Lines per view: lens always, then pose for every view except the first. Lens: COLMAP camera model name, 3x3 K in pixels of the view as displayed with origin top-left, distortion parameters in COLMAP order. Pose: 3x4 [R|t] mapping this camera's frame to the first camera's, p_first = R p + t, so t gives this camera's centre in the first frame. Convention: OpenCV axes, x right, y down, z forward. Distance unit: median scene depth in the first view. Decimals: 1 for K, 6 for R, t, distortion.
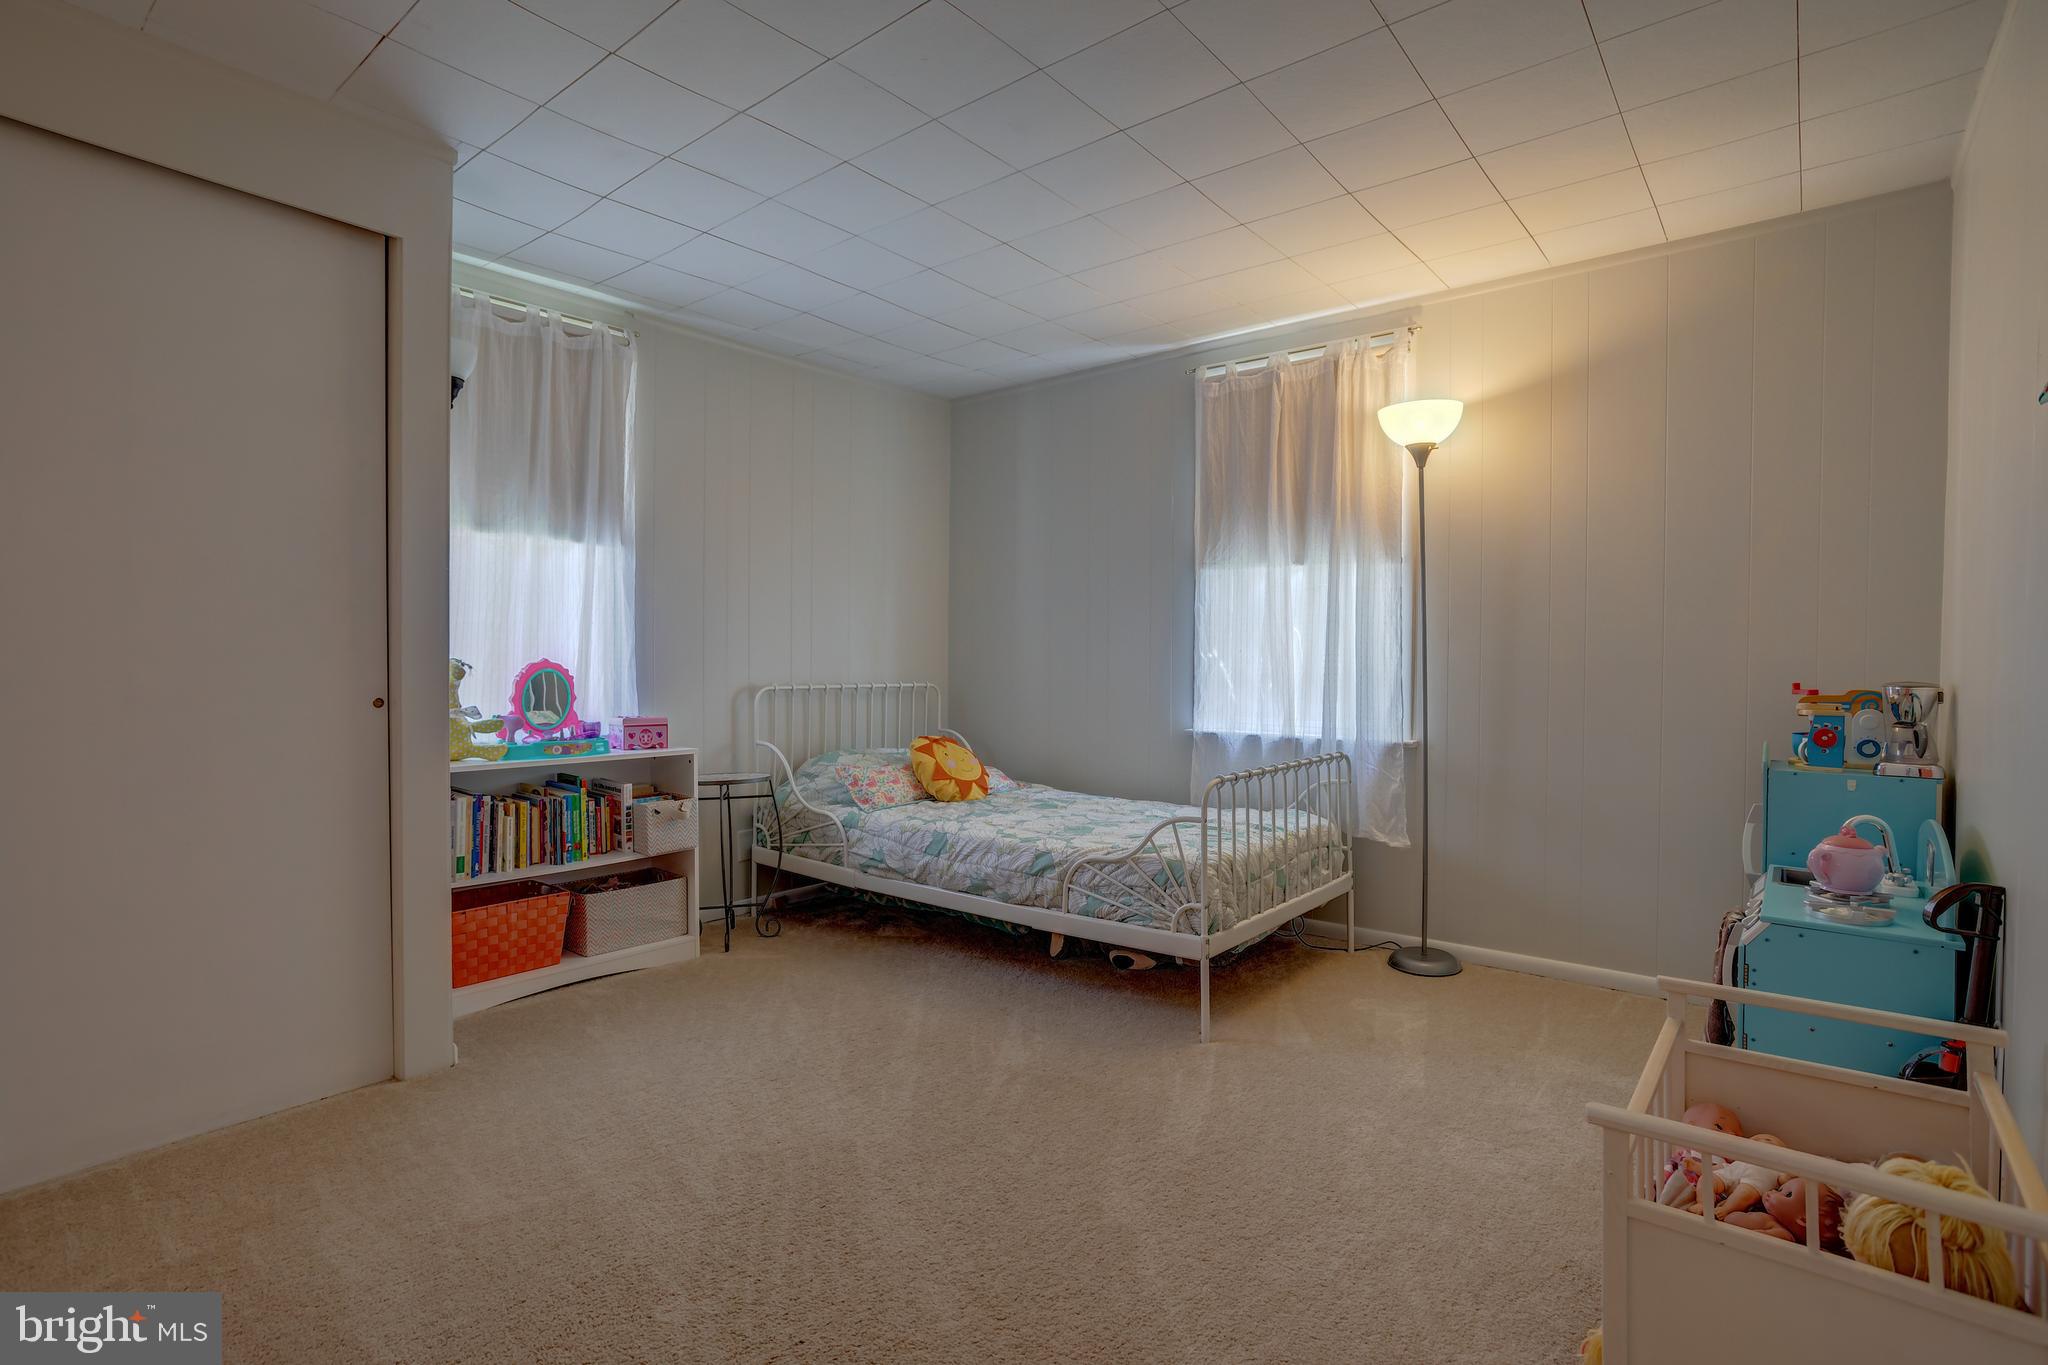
lens RADIAL K [[991.0, 0, 1031.0], [0, 991.0, 668.2], [0, 0, 1]] dist [-0.028813, 0.018210]
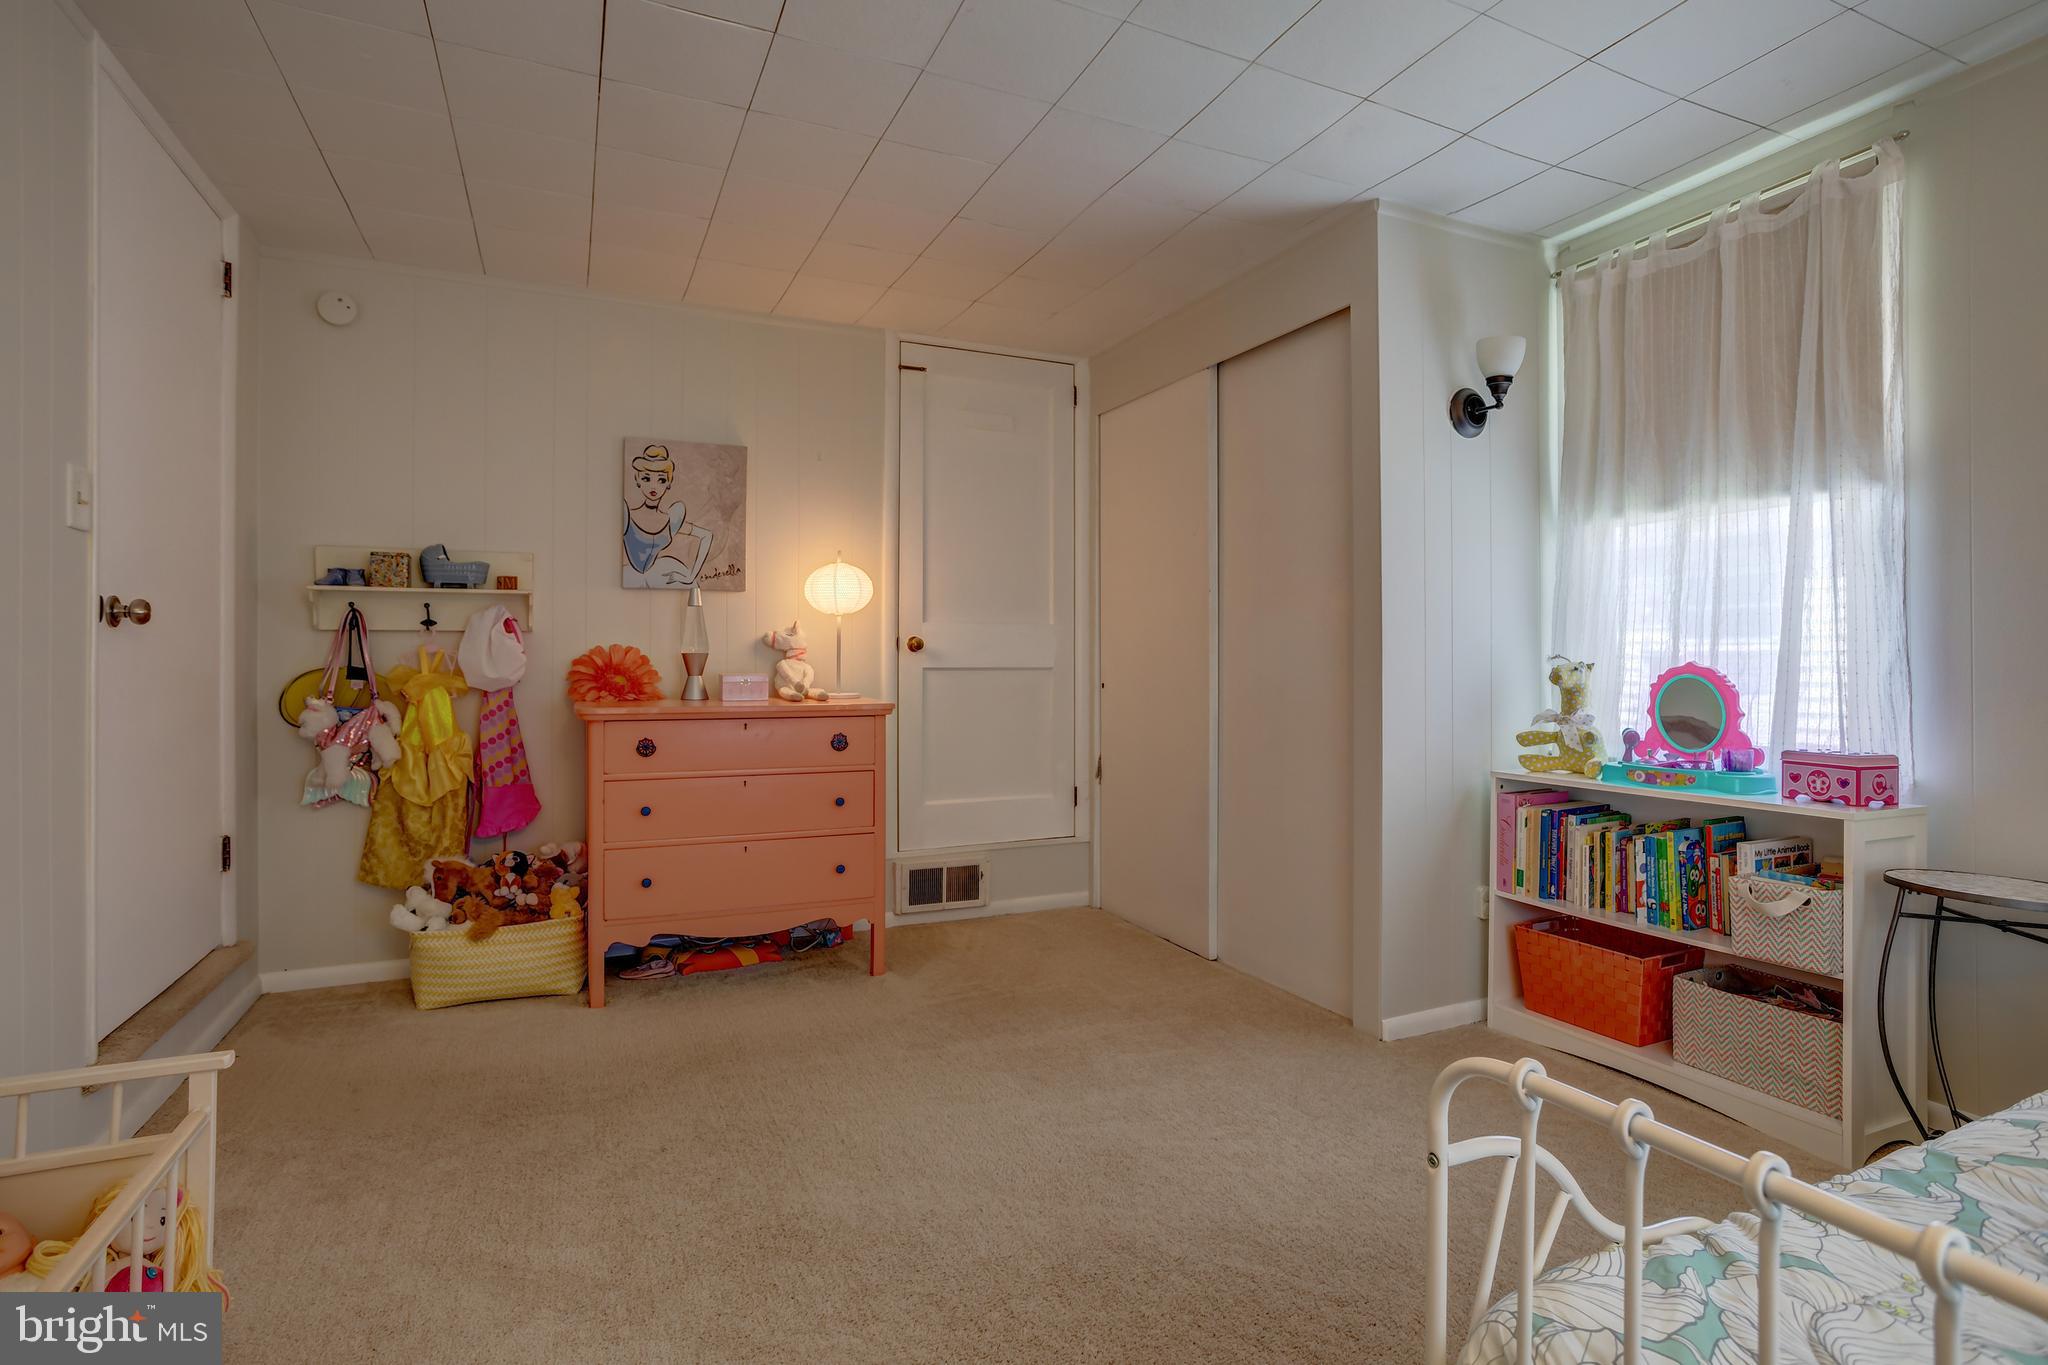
lens RADIAL K [[991.0, 0, 1025.2], [0, 991.0, 672.1], [0, 0, 1]] dist [-0.028813, 0.018210]
pose [[-0.426380, -0.003592, -0.904537, 0.562706], [-0.012789, 0.999916, 0.002058, 0.004257], [0.904454, 0.012445, -0.426390, 1.116645]]
